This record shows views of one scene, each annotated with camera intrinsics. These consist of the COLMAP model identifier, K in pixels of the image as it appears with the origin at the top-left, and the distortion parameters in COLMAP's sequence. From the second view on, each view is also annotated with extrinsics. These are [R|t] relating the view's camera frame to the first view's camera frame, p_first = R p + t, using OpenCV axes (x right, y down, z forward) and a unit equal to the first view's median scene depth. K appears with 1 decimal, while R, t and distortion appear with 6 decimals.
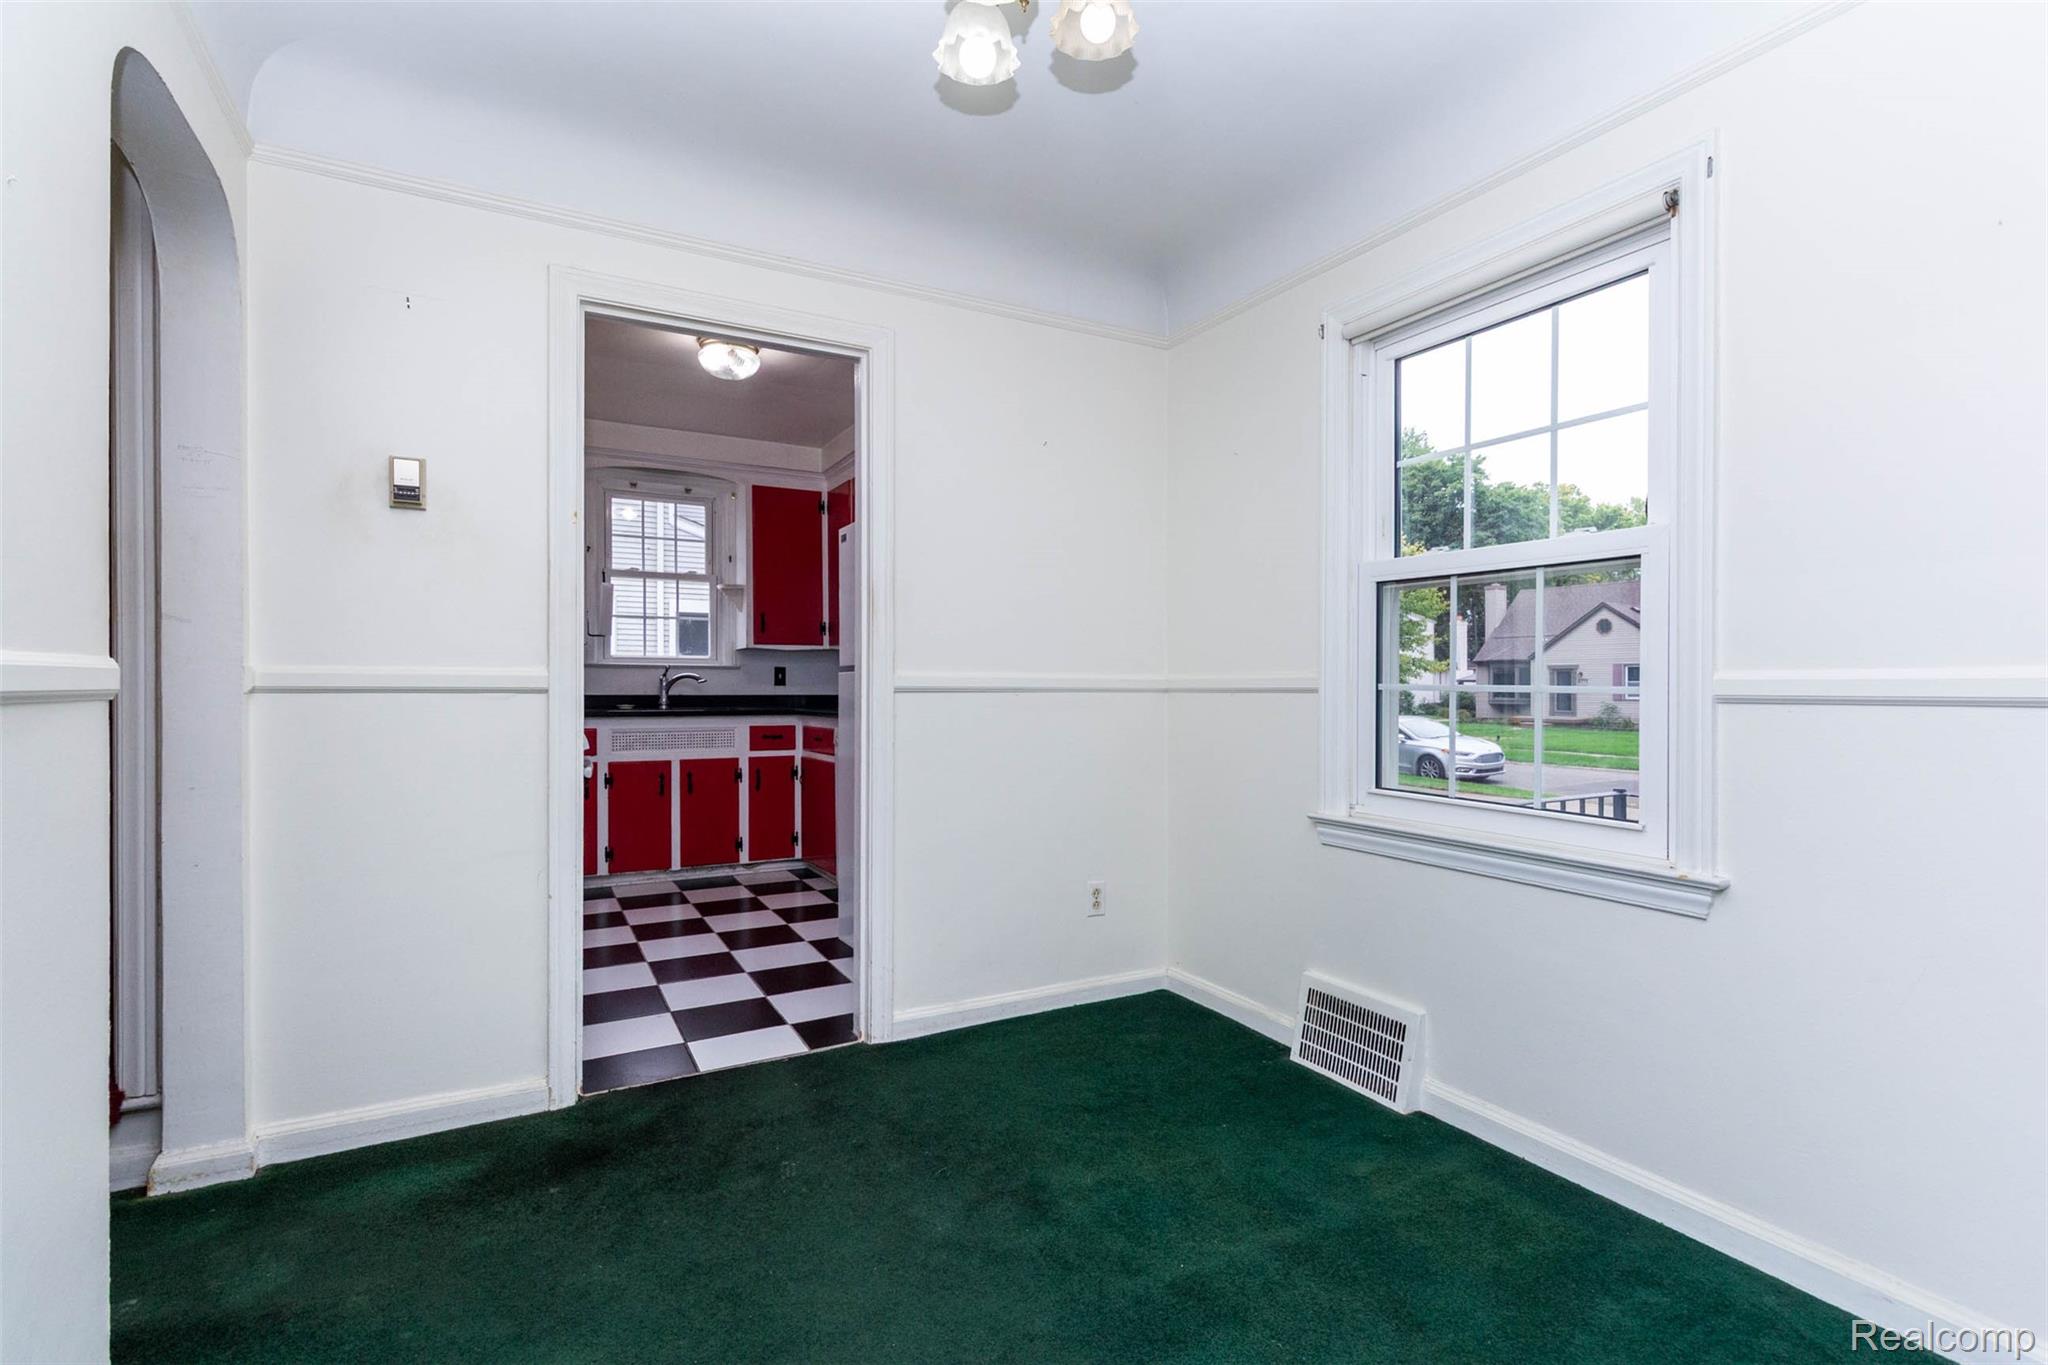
lens RADIAL K [[961.6, 0, 1025.8], [0, 961.6, 703.8], [0, 0, 1]] dist [0.005395, -0.000142]
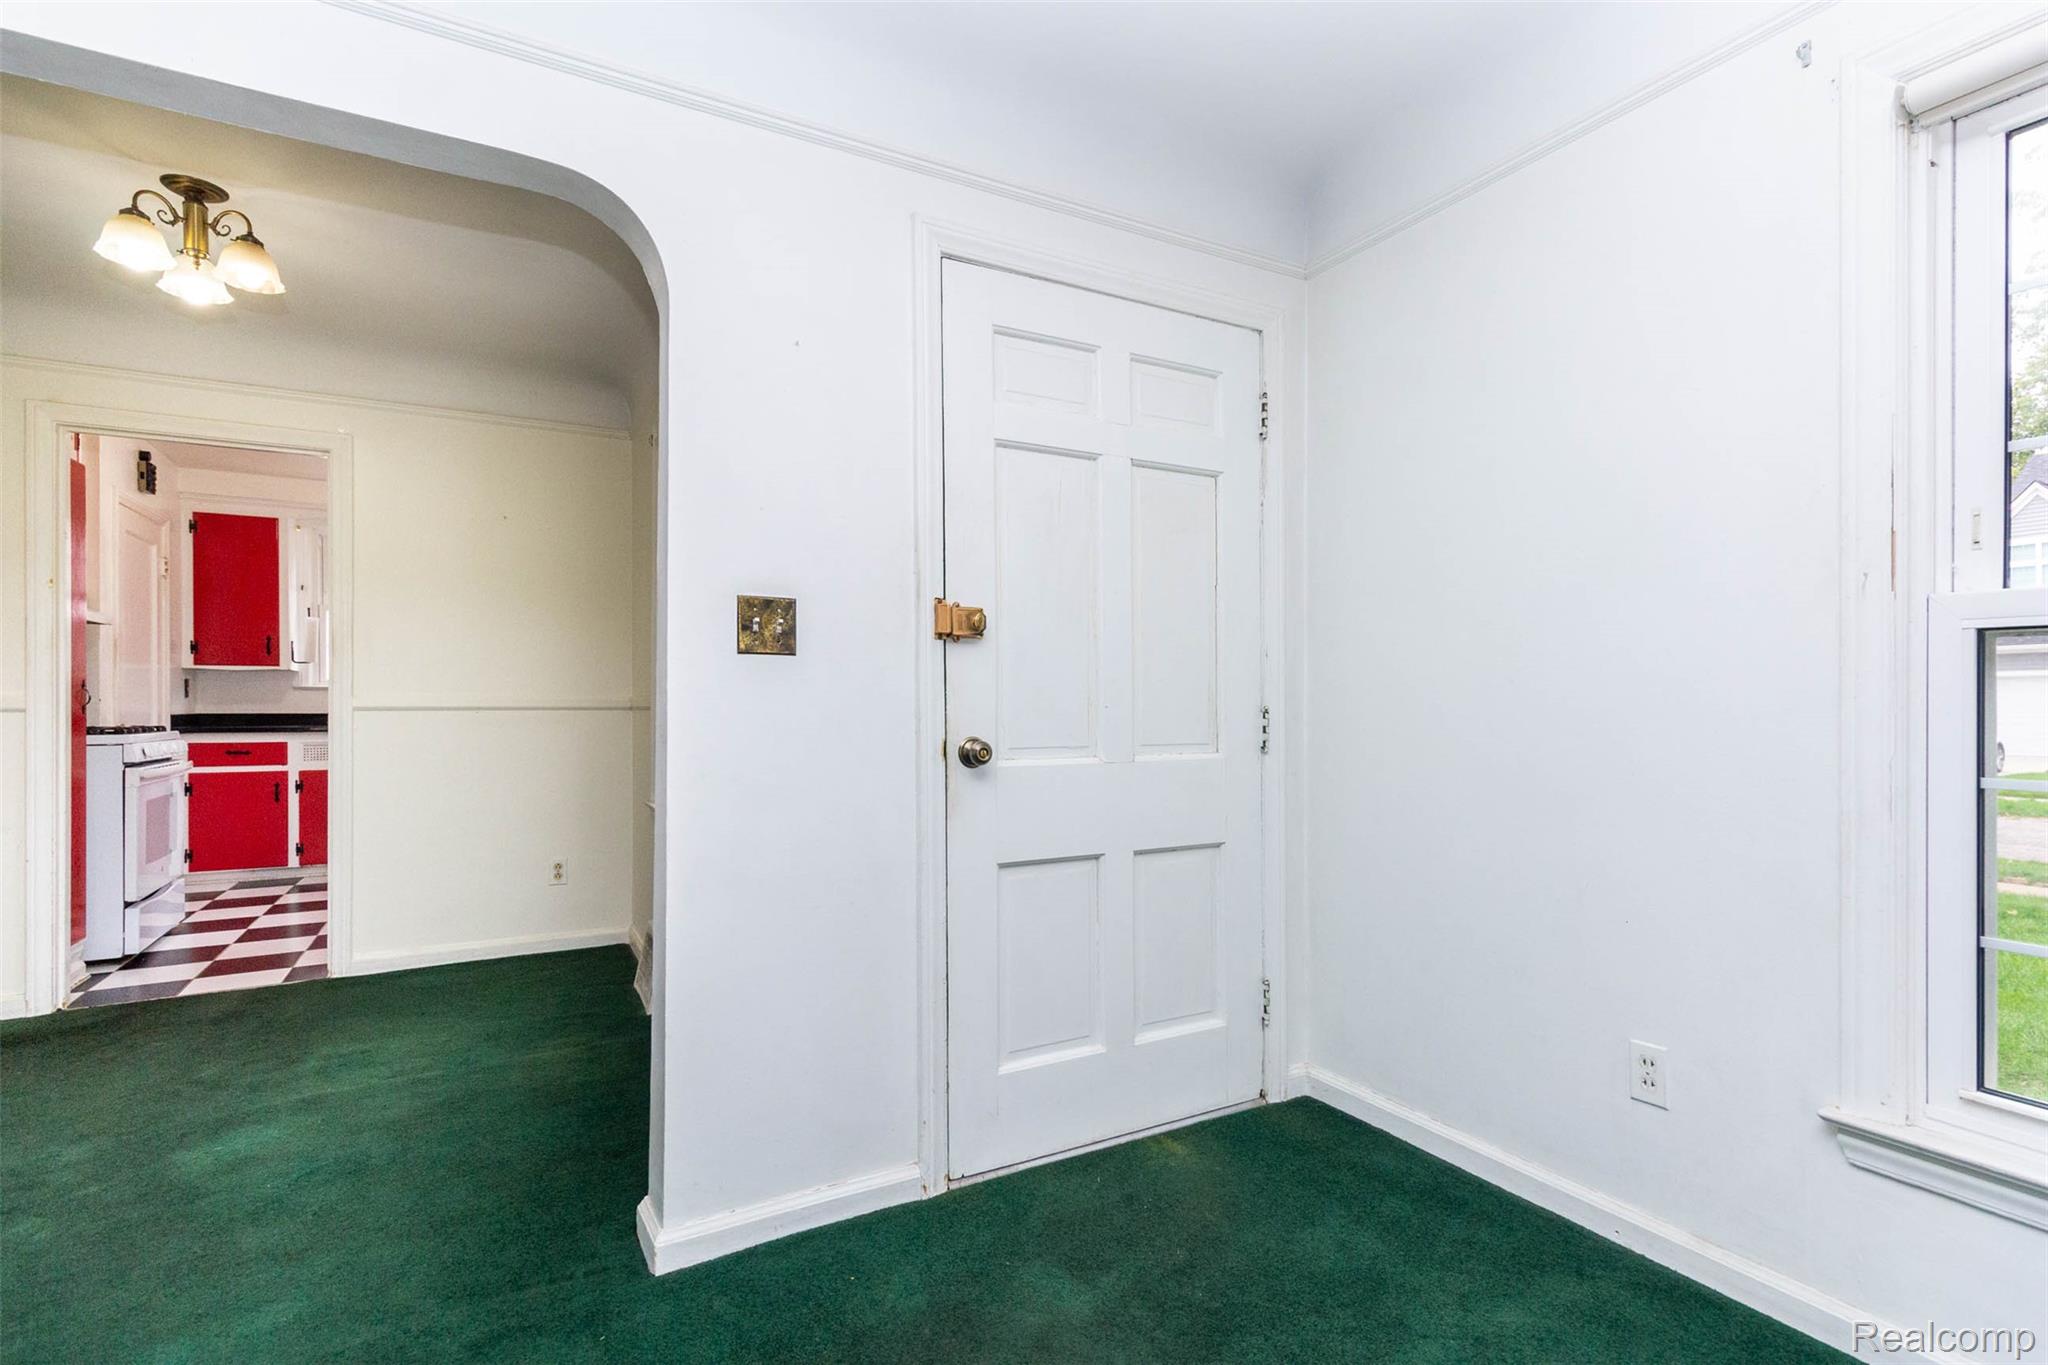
lens RADIAL K [[961.6, 0, 1025.8], [0, 961.6, 703.8], [0, 0, 1]] dist [0.005395, -0.000142]
pose [[0.999940, -0.000870, 0.010947, 0.898111], [0.001096, 0.999786, -0.020657, 0.007815], [-0.010927, 0.020667, 0.999727, -0.391333]]
